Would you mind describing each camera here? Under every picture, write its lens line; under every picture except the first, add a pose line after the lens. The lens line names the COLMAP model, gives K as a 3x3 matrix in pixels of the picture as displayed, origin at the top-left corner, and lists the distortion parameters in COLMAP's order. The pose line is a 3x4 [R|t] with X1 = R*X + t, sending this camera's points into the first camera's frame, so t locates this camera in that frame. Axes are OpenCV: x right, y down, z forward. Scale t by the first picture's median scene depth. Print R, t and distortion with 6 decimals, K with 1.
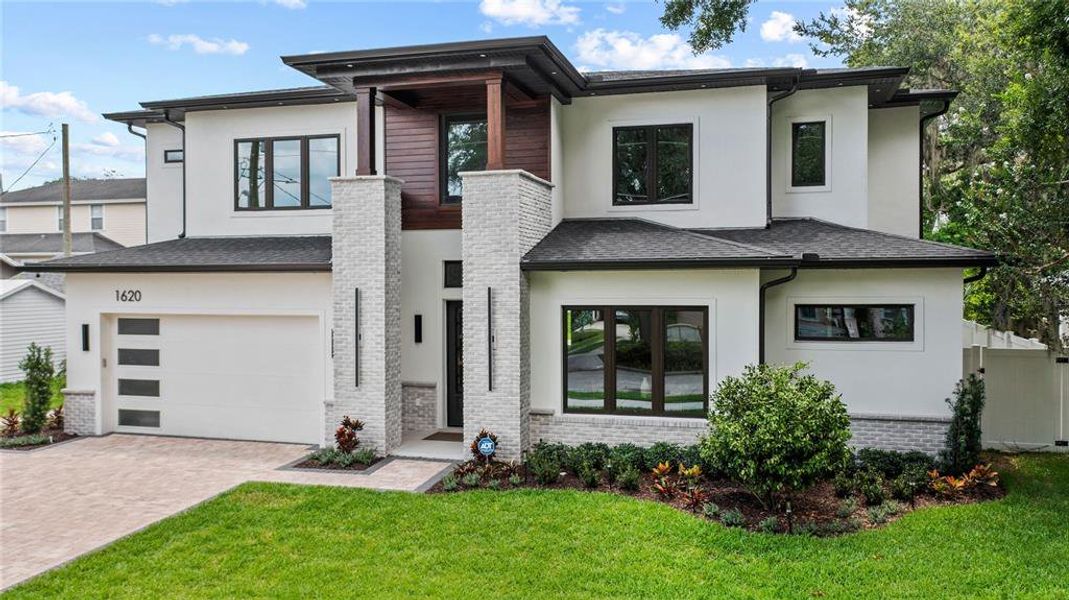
lens RADIAL K [[849.0, 0, 534.5], [0, 849.0, 300.0], [0, 0, 1]] dist [0.004637, 0.007036]
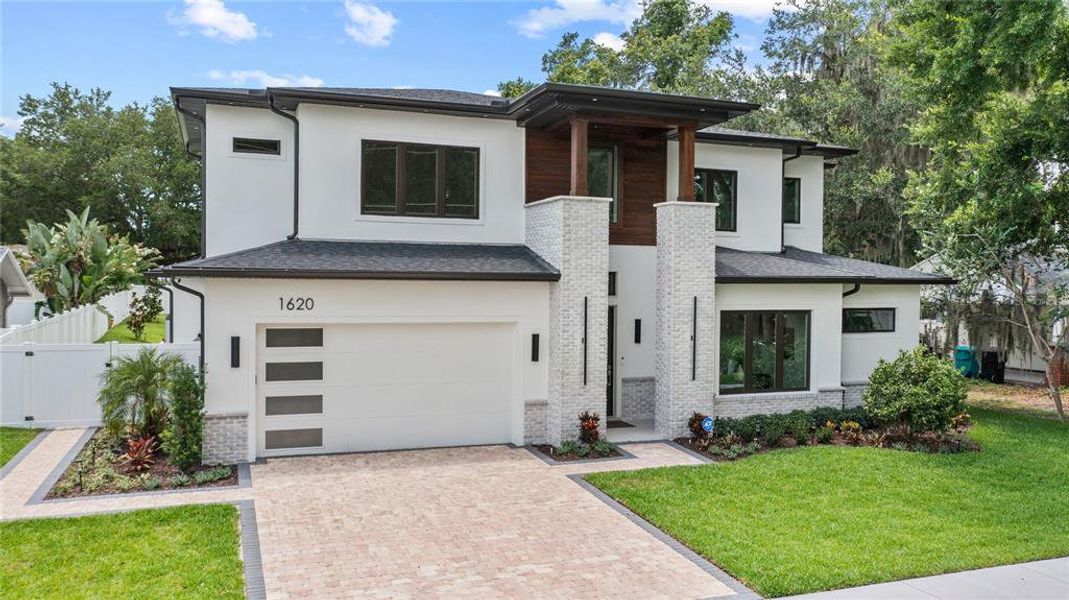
lens RADIAL K [[849.0, 0, 534.5], [0, 849.0, 300.0], [0, 0, 1]] dist [0.004637, 0.007036]
pose [[0.803554, -0.002960, 0.595225, -0.930048], [0.000703, 0.999992, 0.004024, -0.014353], [-0.595232, -0.002815, 0.803549, 0.139048]]
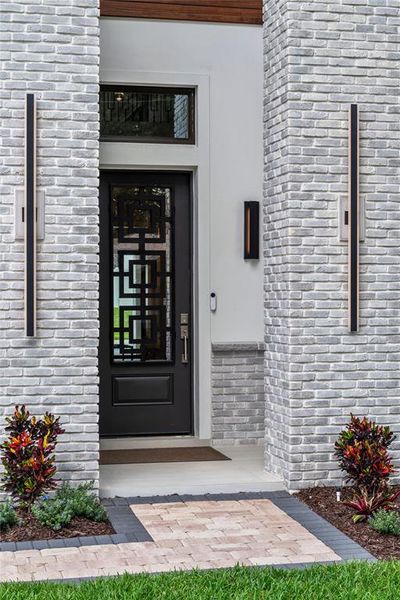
lens RADIAL K [[1103.5, 0, 188.0], [0, 1103.5, 298.7], [0, 0, 1]] dist [-0.018699, -0.115357]
pose [[0.878231, 0.000124, 0.478237, -0.396296], [0.010606, 0.999749, -0.019734, 0.095489], [-0.478120, 0.022403, 0.878009, 0.497768]]
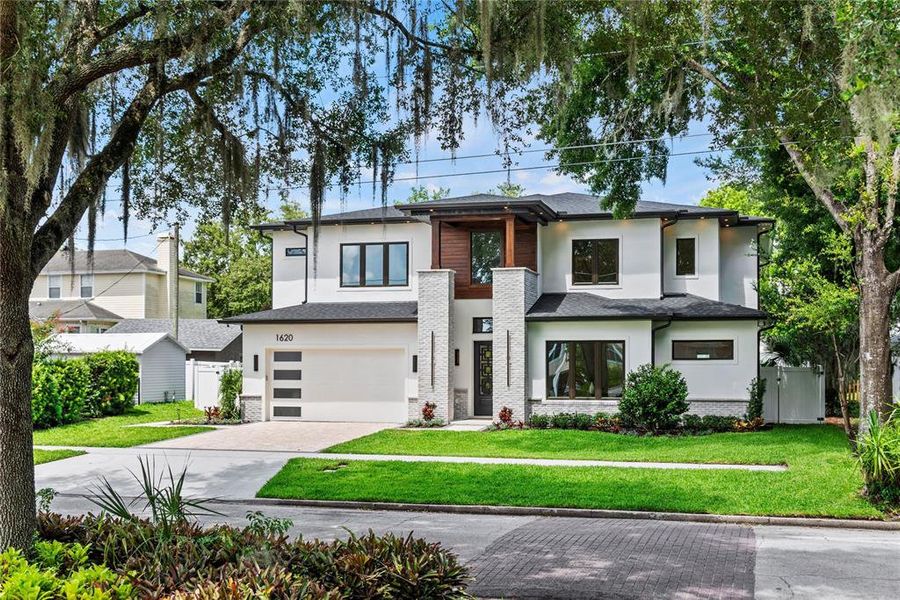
lens RADIAL K [[1080.9, 0, 448.8], [0, 1080.9, 355.7], [0, 0, 1]] dist [-0.008327, -0.005979]
pose [[0.999990, 0.004232, 0.001063, -0.176333], [-0.004198, 0.999541, -0.030019, 0.106975], [-0.001189, 0.030015, 0.999549, -1.303454]]
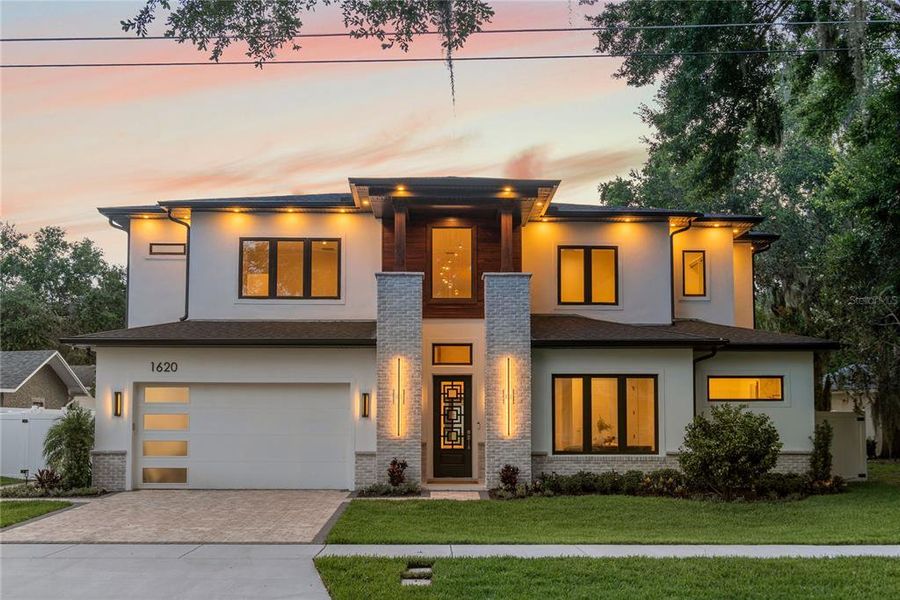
lens RADIAL K [[1022.0, 0, 452.0], [0, 1022.0, 359.6], [0, 0, 1]] dist [0.001497, -0.006053]
pose [[0.956632, 0.023357, 0.290360, -0.580171], [0.002376, 0.996121, -0.087957, 0.123275], [-0.291288, 0.084832, 0.952867, -0.493458]]
